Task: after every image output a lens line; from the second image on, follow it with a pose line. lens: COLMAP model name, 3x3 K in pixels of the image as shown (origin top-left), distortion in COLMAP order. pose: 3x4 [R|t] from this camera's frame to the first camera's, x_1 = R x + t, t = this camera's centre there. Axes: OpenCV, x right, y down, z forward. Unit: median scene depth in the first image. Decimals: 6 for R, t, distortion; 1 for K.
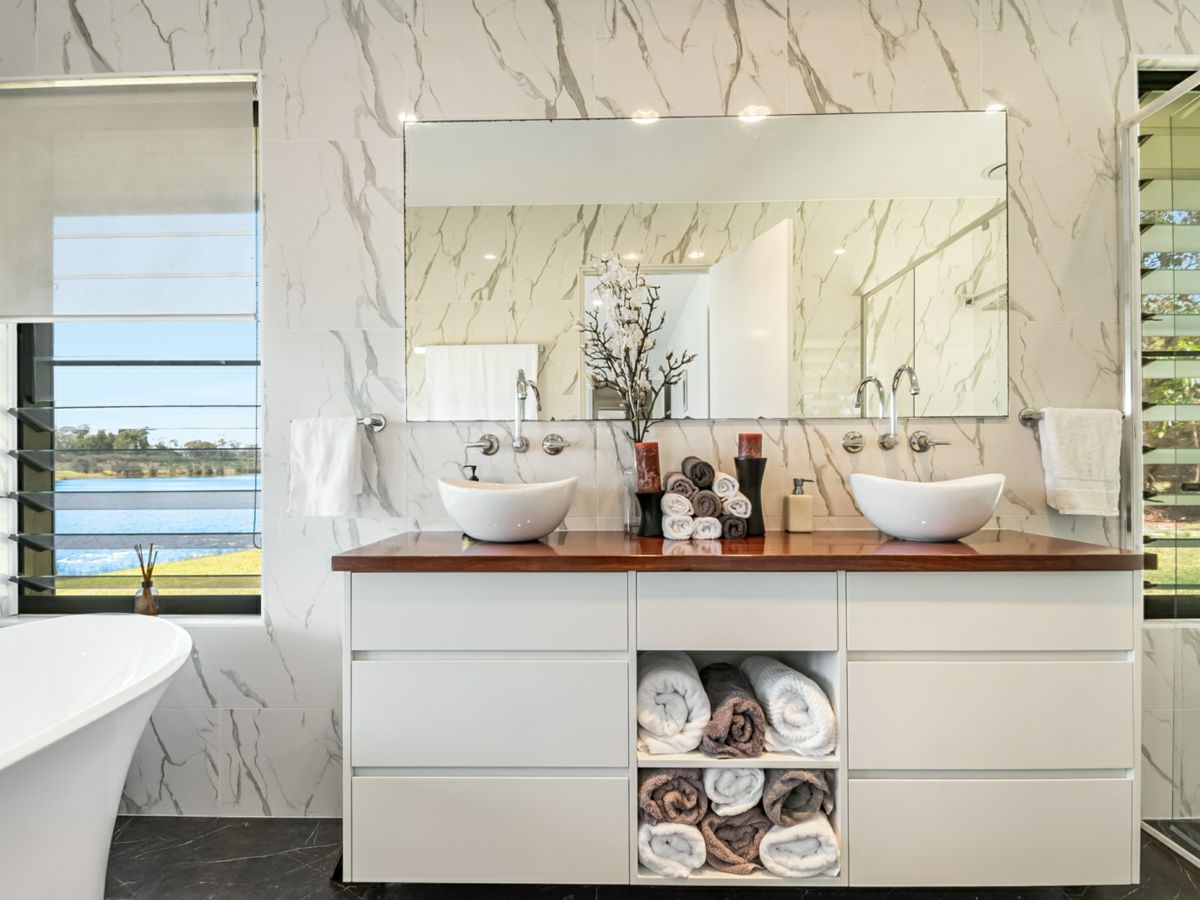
lens RADIAL K [[650.2, 0, 614.1], [0, 650.2, 467.0], [0, 0, 1]] dist [0.023157, -0.020523]
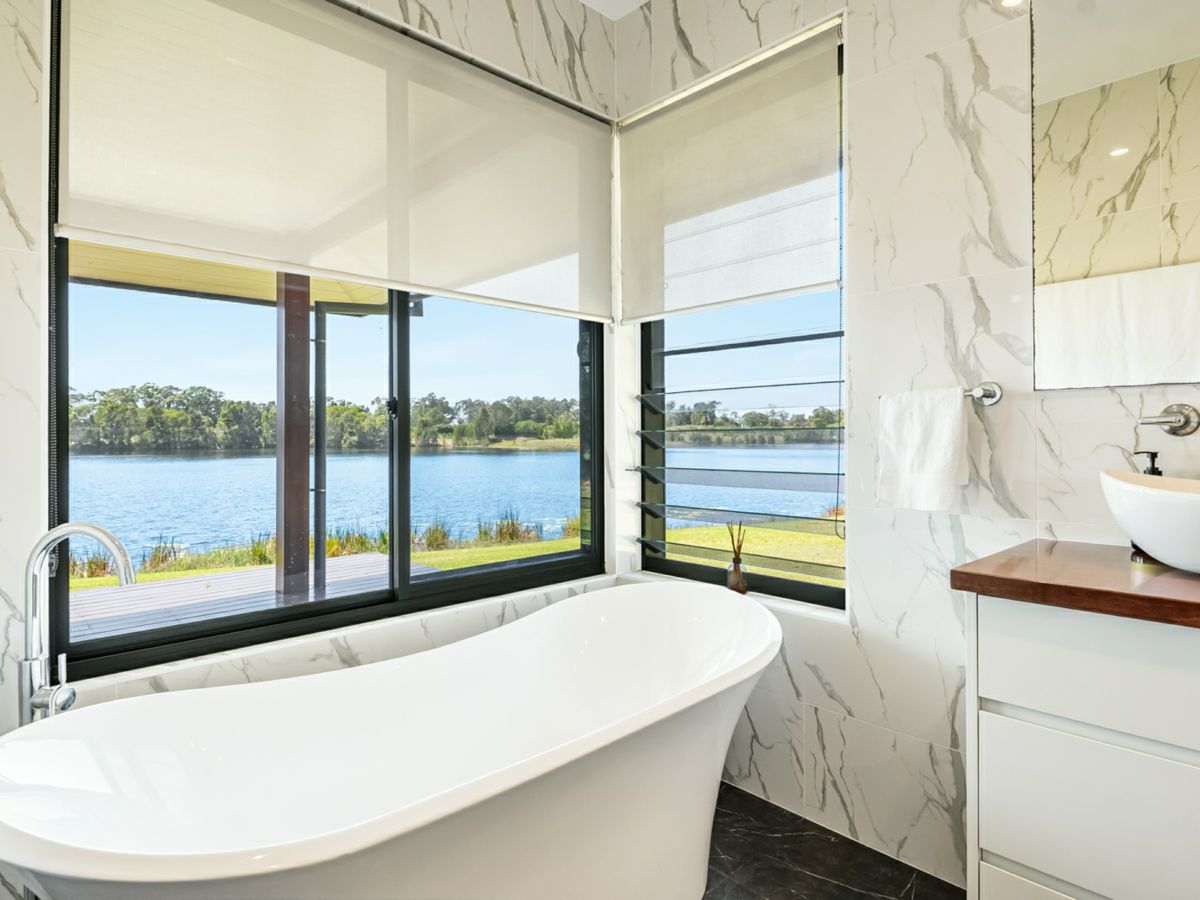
lens RADIAL K [[685.6, 0, 588.3], [0, 685.6, 439.7], [0, 0, 1]] dist [0.027475, -0.021488]
pose [[0.694995, 0.002540, -0.719010, -0.102791], [0.001678, 0.999985, 0.005154, -0.018107], [0.719012, -0.004789, 0.694981, 0.082512]]
